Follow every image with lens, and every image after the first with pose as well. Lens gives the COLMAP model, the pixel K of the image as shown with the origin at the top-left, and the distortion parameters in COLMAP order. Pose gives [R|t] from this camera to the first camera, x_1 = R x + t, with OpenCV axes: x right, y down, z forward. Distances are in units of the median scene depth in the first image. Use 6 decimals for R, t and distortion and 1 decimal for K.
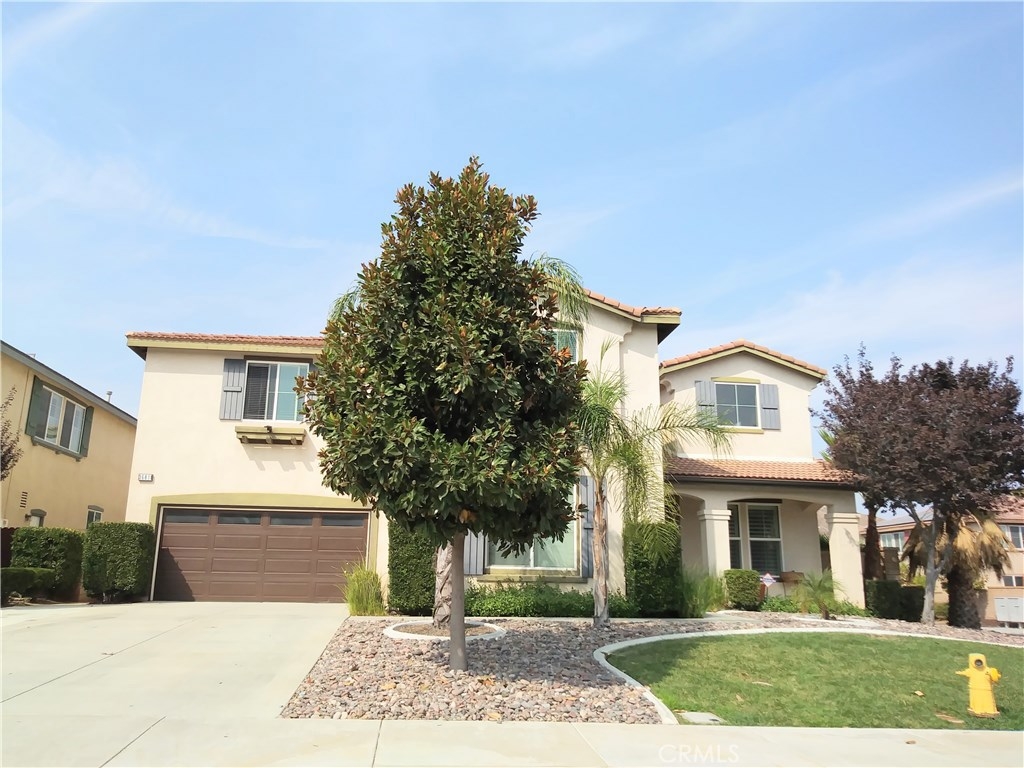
lens RADIAL K [[801.5, 0, 512.0], [0, 801.5, 384.0], [0, 0, 1]] dist [0.062387, -0.116694]
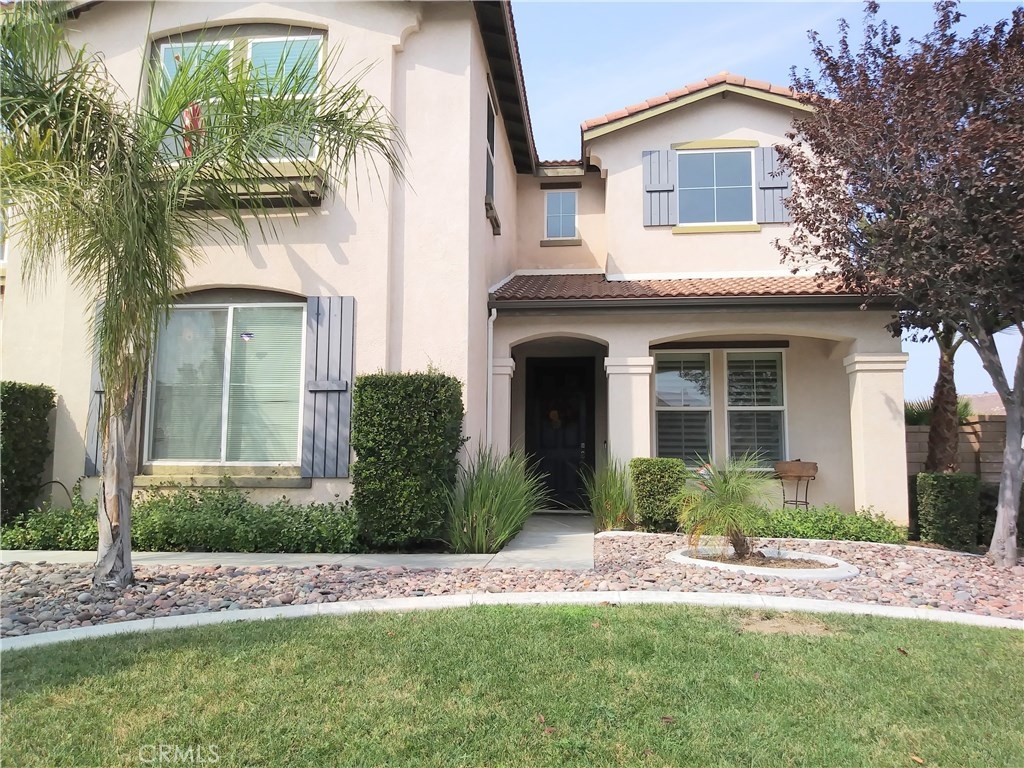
lens RADIAL K [[801.5, 0, 512.0], [0, 801.5, 384.0], [0, 0, 1]] dist [0.062387, -0.116694]
pose [[0.974430, -0.037339, -0.221569, 0.298571], [0.064691, 0.990963, 0.117504, 0.103568], [0.215179, -0.128833, 0.968039, 0.431938]]
